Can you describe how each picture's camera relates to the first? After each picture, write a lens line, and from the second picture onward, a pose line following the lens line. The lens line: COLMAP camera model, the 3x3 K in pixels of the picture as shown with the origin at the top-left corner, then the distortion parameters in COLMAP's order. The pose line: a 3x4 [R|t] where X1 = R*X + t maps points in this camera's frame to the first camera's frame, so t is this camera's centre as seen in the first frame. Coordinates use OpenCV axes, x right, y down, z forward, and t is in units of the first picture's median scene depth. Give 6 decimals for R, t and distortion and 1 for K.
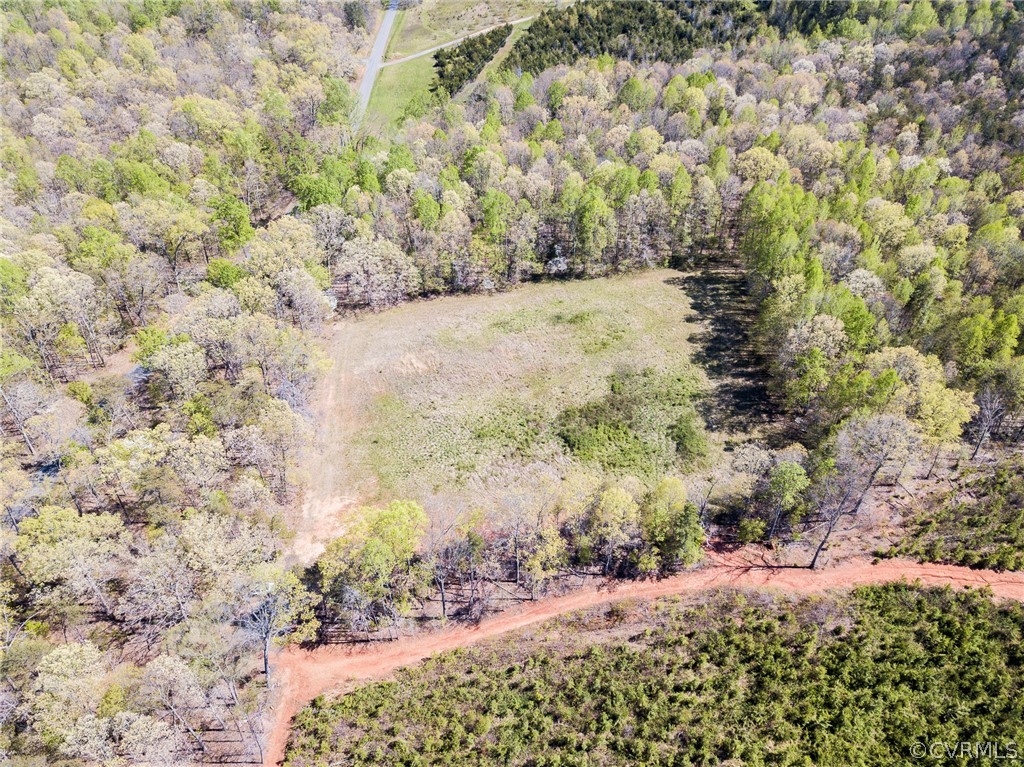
lens RADIAL K [[793.5, 0, 511.6], [0, 793.5, 379.0], [0, 0, 1]] dist [0.026611, -0.006842]
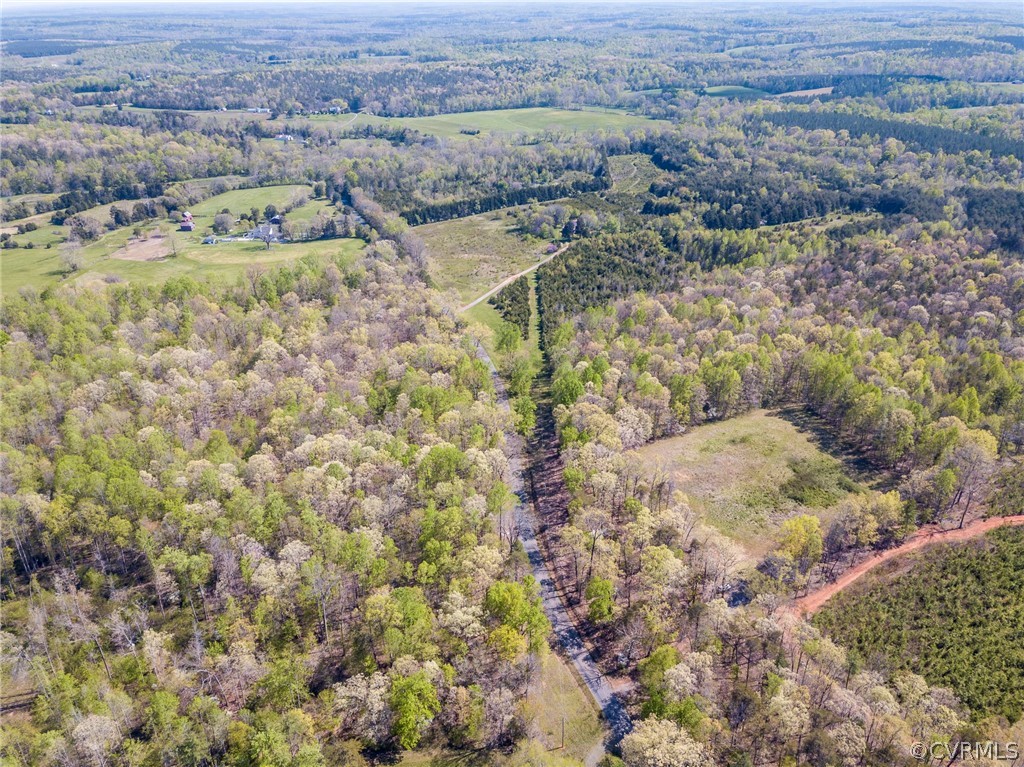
lens RADIAL K [[793.5, 0, 512.3], [0, 793.5, 395.3], [0, 0, 1]] dist [0.026611, -0.006842]
pose [[0.950950, -0.126226, 0.282419, -0.924842], [0.192546, 0.956073, -0.221022, 0.119800], [-0.242114, 0.264560, 0.933482, -0.497853]]
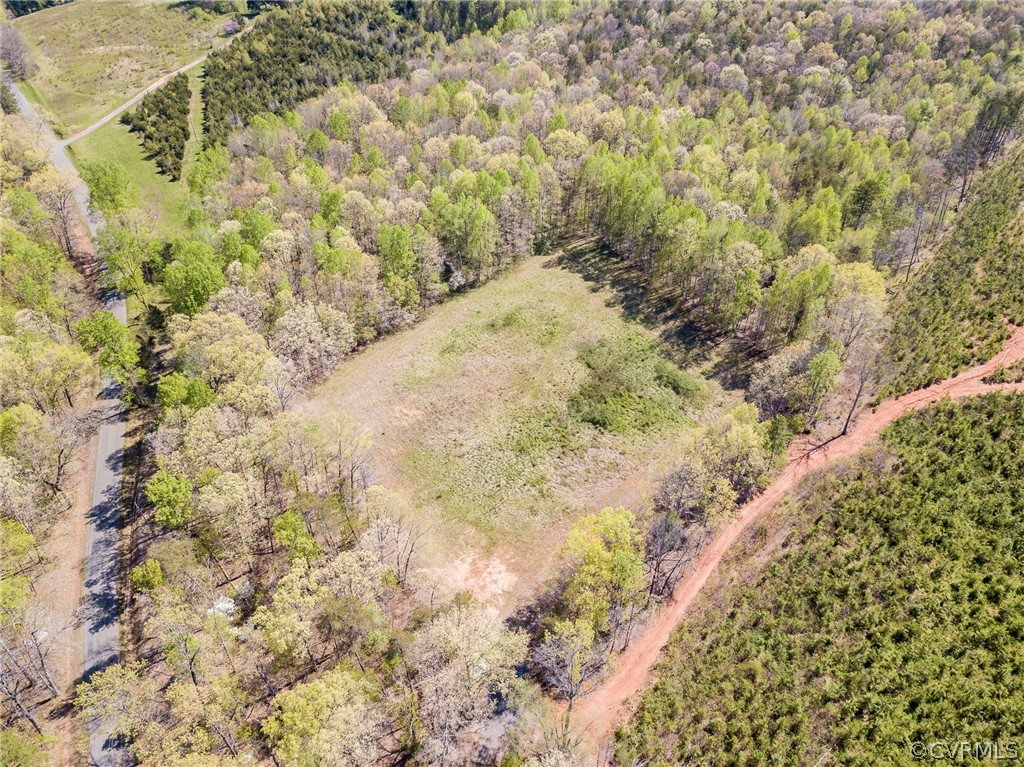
lens RADIAL K [[793.5, 0, 508.8], [0, 793.5, 389.0], [0, 0, 1]] dist [0.026611, -0.006842]
pose [[0.835847, -0.346798, 0.425548, -0.429500], [0.354954, 0.932761, 0.062960, -0.065454], [-0.418770, 0.098425, 0.902743, 0.095907]]
